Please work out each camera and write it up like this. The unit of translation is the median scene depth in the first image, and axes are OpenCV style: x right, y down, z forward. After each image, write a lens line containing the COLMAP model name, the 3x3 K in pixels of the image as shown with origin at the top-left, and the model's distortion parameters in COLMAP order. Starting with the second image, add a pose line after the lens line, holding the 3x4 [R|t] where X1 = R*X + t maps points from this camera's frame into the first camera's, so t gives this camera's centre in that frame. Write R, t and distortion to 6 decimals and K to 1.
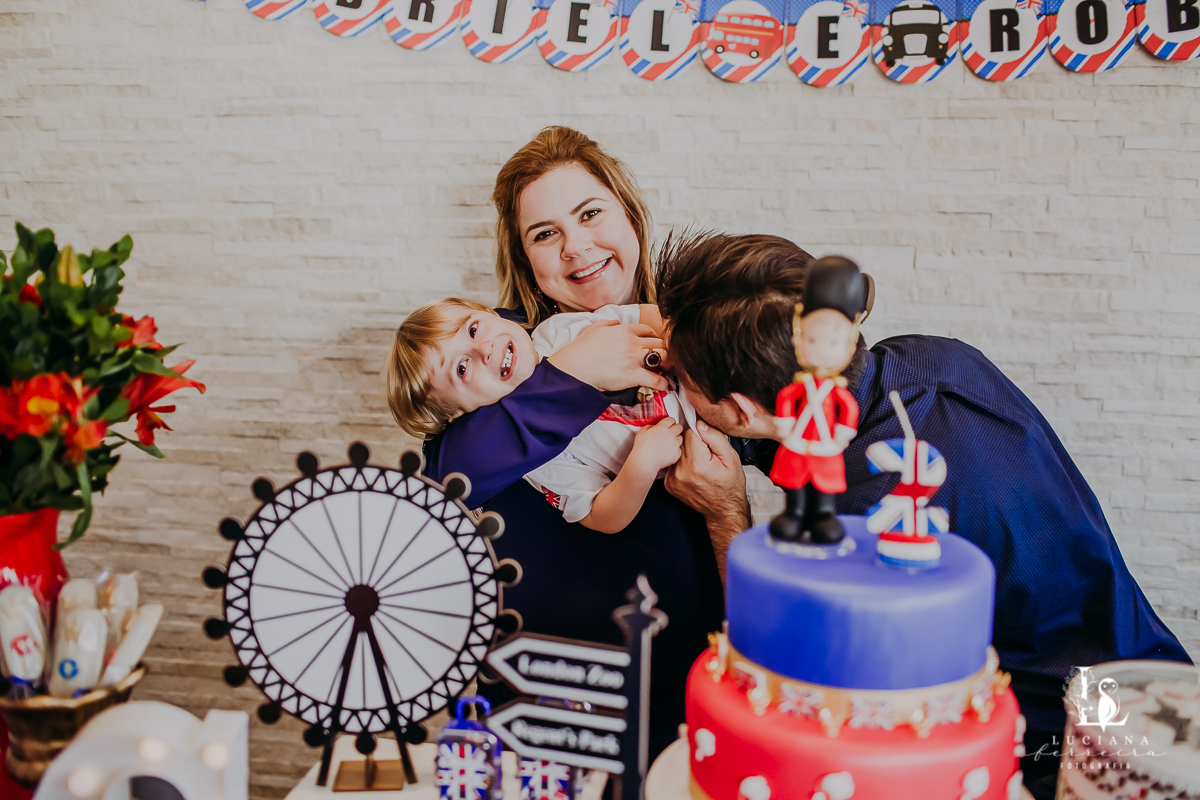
lens RADIAL K [[1152.9, 0, 602.7], [0, 1152.9, 392.1], [0, 0, 1]] dist [-0.049784, 0.000000]
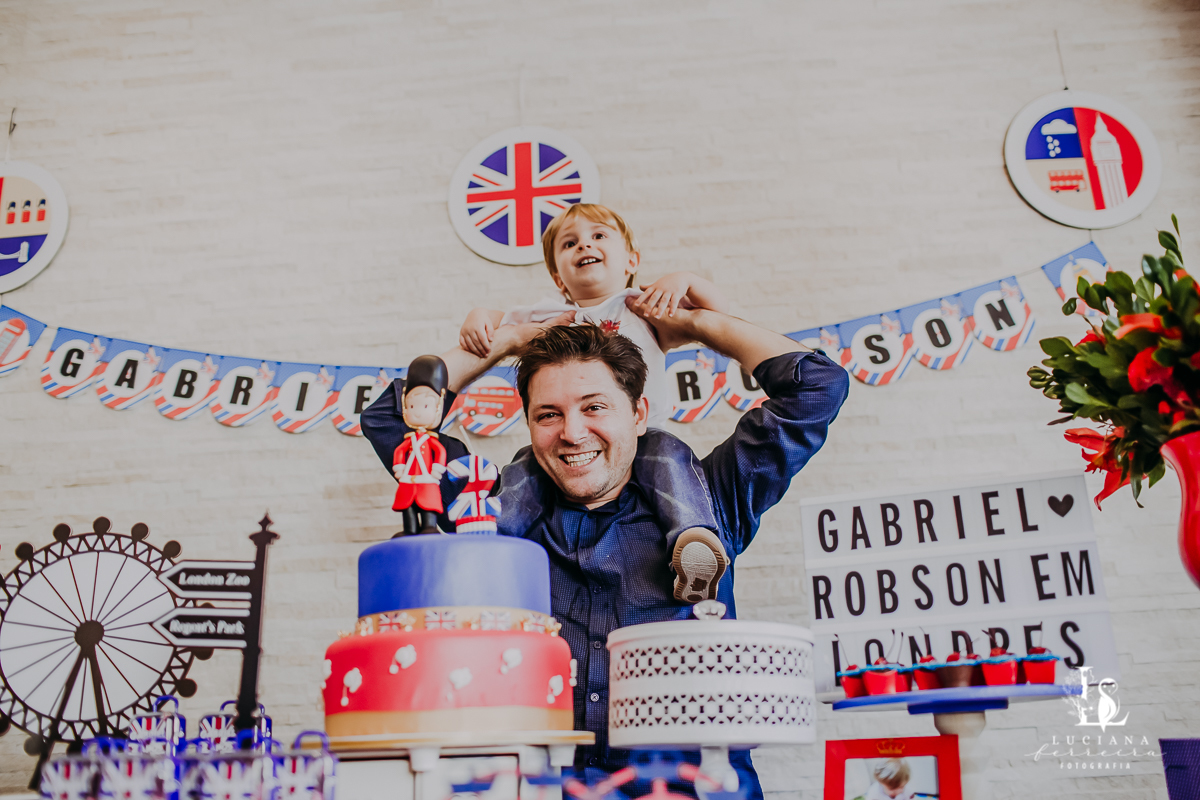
lens RADIAL K [[1152.9, 0, 590.4], [0, 1152.9, 389.2], [0, 0, 1]] dist [-0.049784, 0.000000]
pose [[0.996209, -0.028636, 0.082145, 0.131010], [0.063845, 0.882064, -0.466784, 0.292625], [-0.059090, 0.470259, 0.880548, -0.153077]]
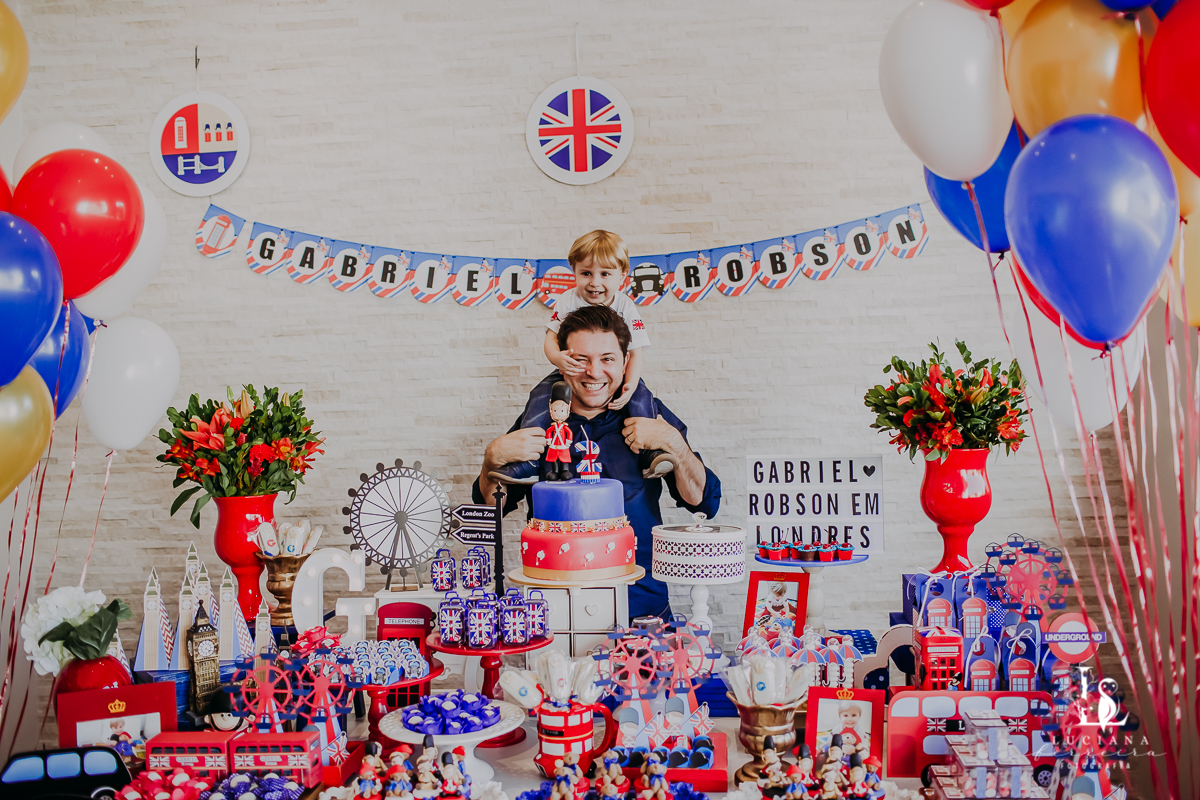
lens RADIAL K [[1152.9, 0, 583.2], [0, 1152.9, 369.5], [0, 0, 1]] dist [-0.049784, 0.000000]
pose [[0.996593, -0.045092, 0.069063, 0.023715], [0.056562, 0.983058, -0.174347, 0.170292], [-0.060032, 0.177660, 0.982259, -0.887990]]
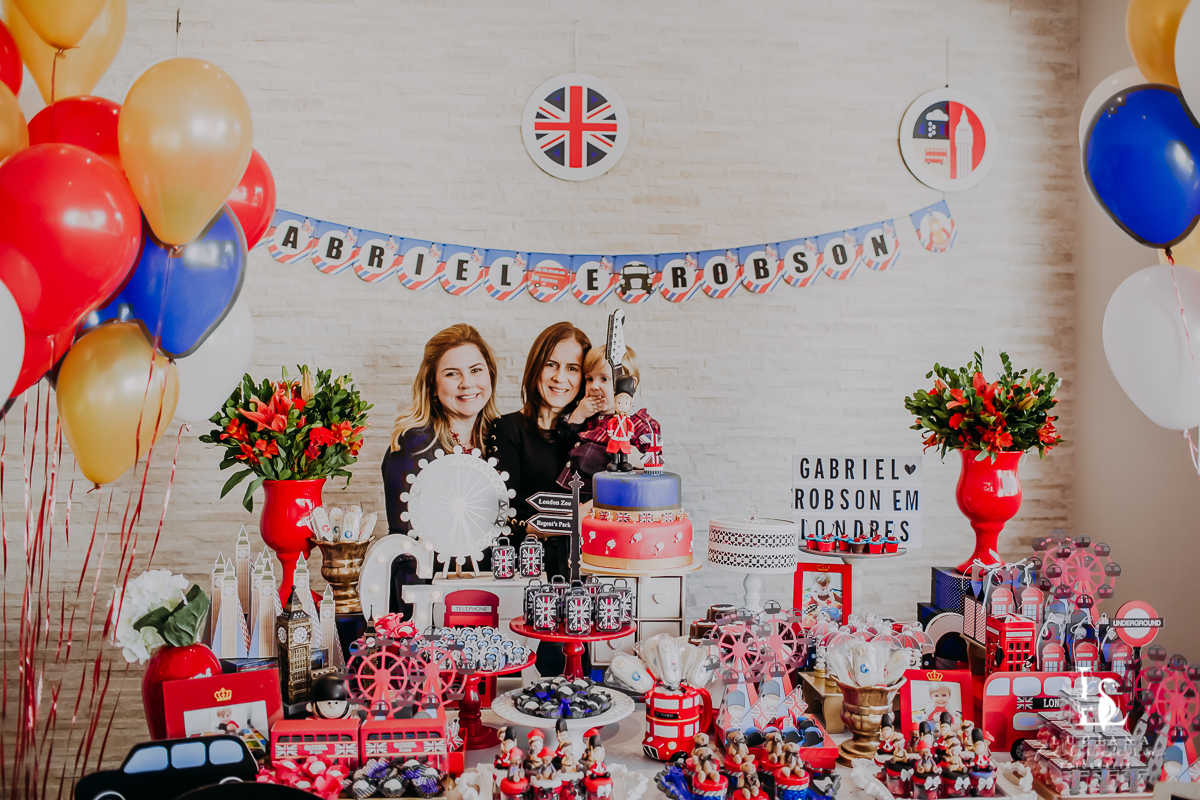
lens RADIAL K [[1152.9, 0, 586.0], [0, 1152.9, 372.8], [0, 0, 1]] dist [-0.049784, 0.000000]
pose [[0.972273, -0.007373, 0.233731, -0.278653], [0.045979, 0.986019, -0.160162, 0.163479], [-0.229282, 0.166468, 0.959019, -0.868758]]
